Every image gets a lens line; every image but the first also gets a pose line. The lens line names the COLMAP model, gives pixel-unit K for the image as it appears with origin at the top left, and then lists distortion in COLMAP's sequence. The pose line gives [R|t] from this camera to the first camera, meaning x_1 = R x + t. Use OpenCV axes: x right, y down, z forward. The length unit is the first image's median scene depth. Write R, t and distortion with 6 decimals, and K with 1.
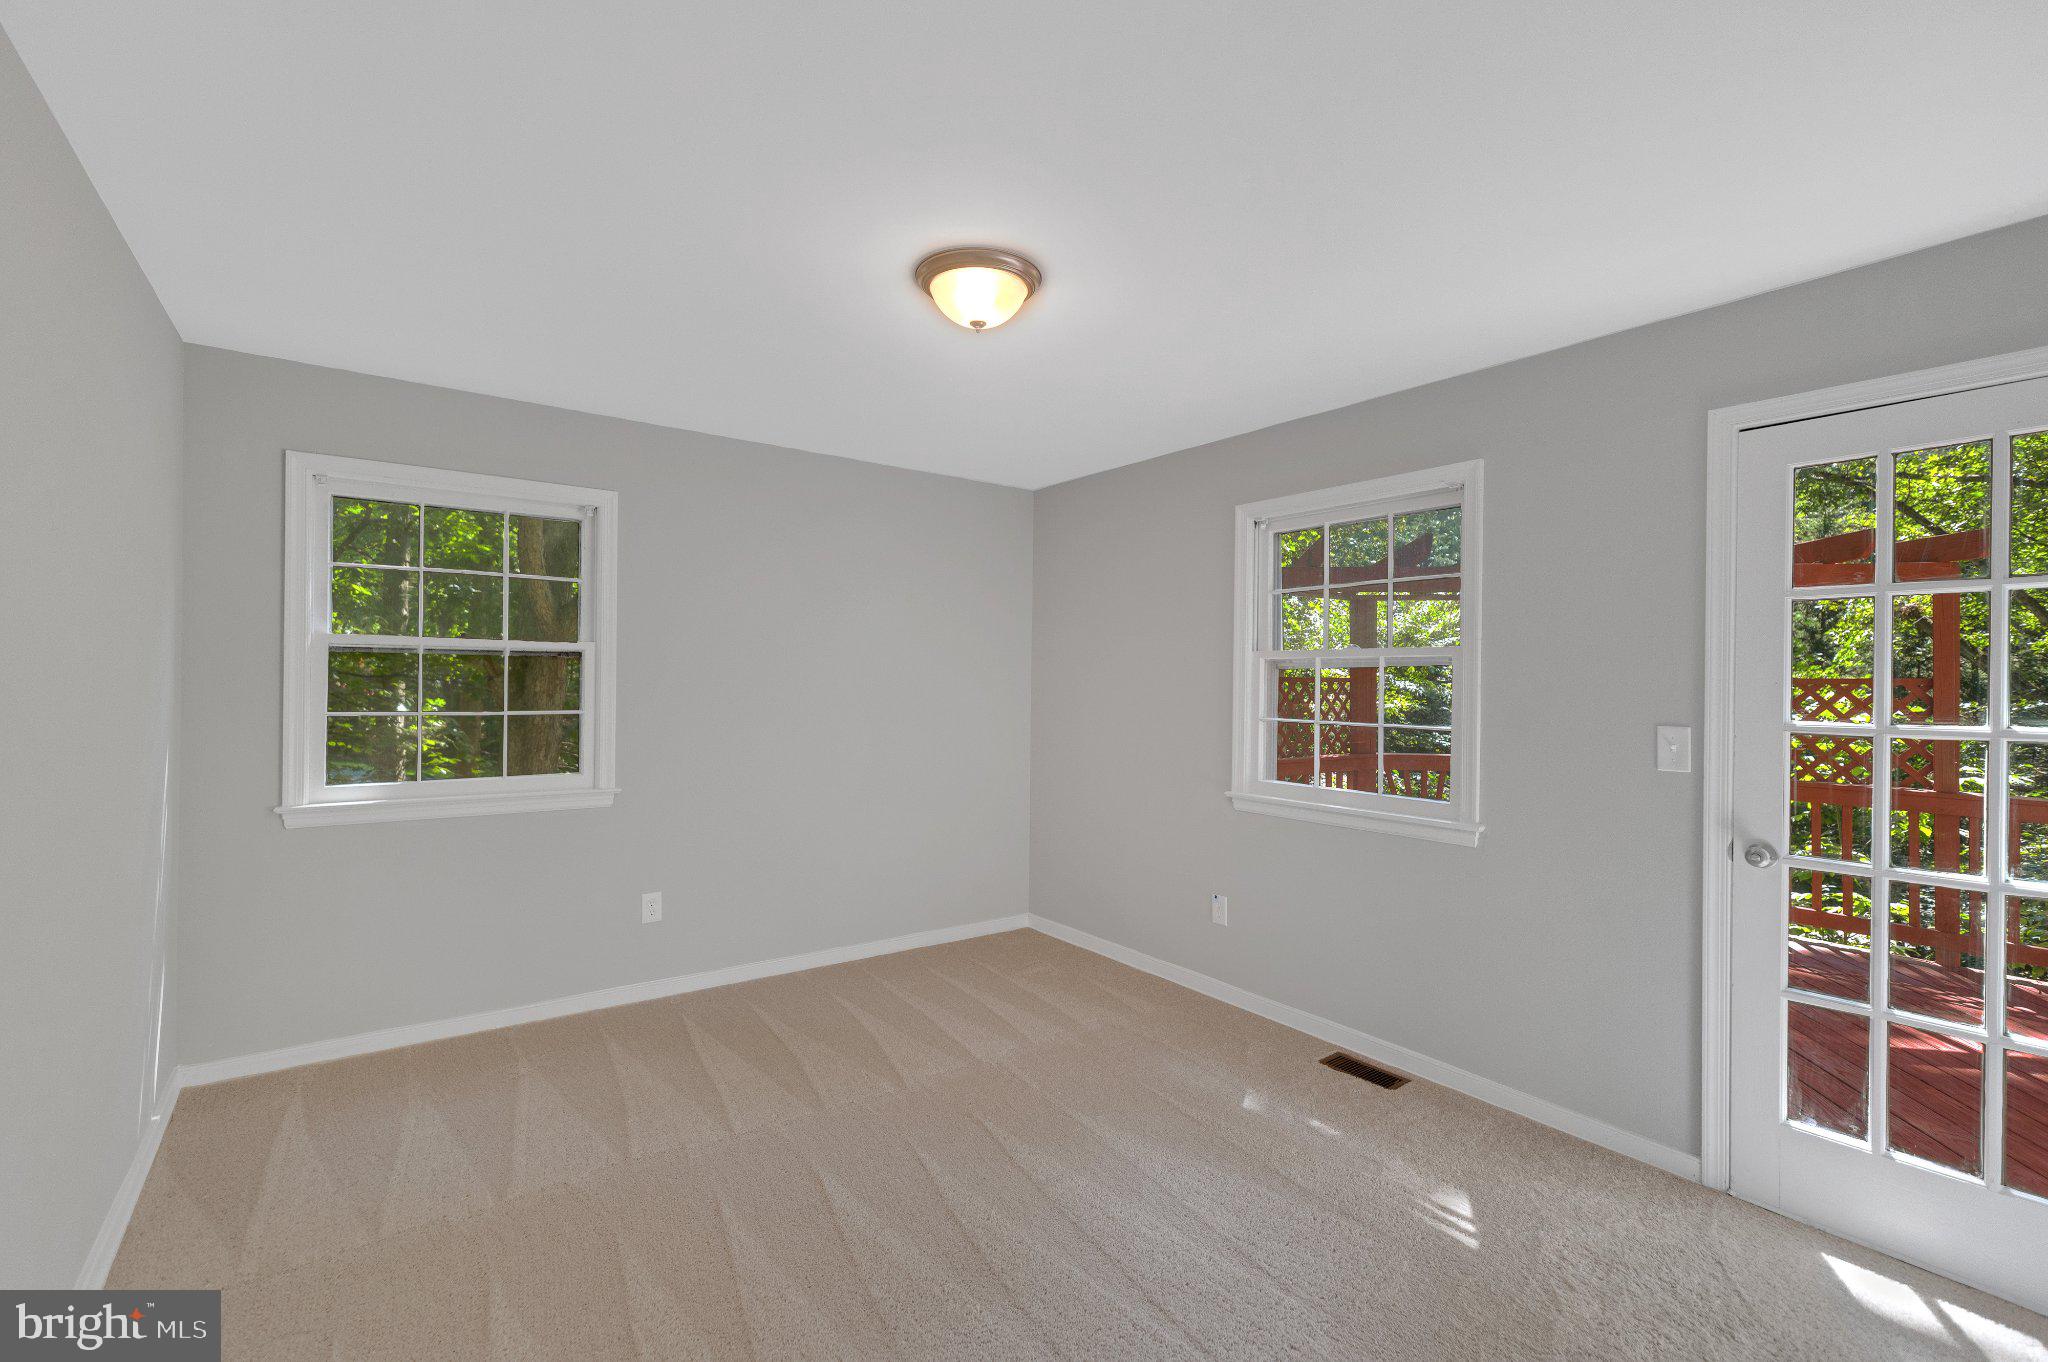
lens RADIAL K [[896.0, 0, 1029.7], [0, 896.0, 682.9], [0, 0, 1]] dist [0.008671, 0.000516]
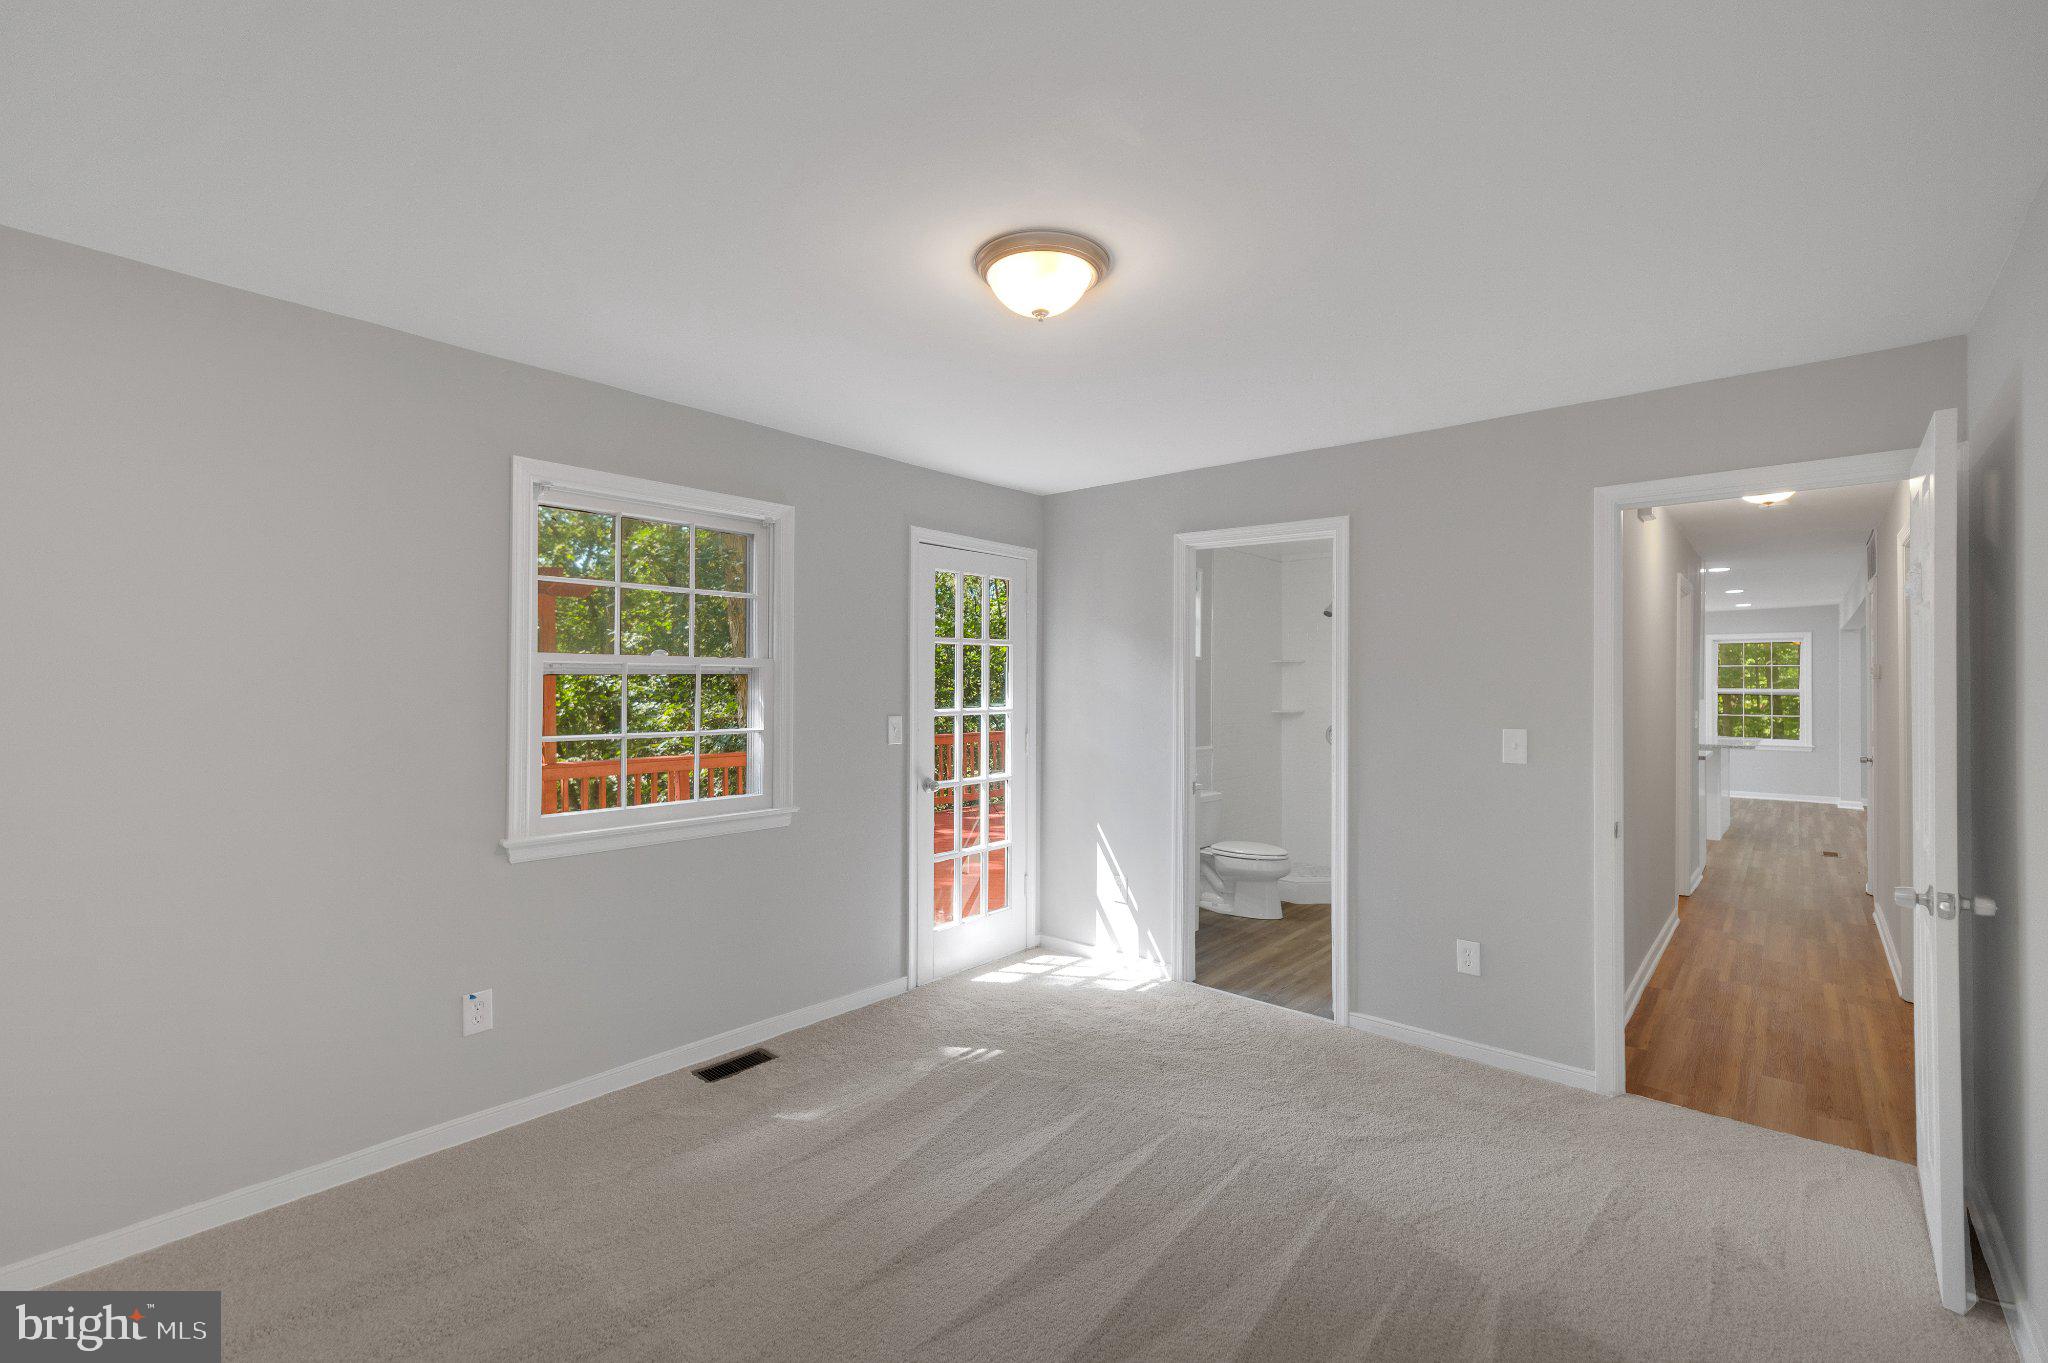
lens RADIAL K [[896.0, 0, 1029.7], [0, 896.0, 683.4], [0, 0, 1]] dist [0.008671, 0.000516]
pose [[-0.224099, -0.005079, 0.974553, -0.889098], [-0.000747, 0.999987, 0.005040, -0.017849], [-0.974566, 0.000401, -0.224100, 1.123689]]
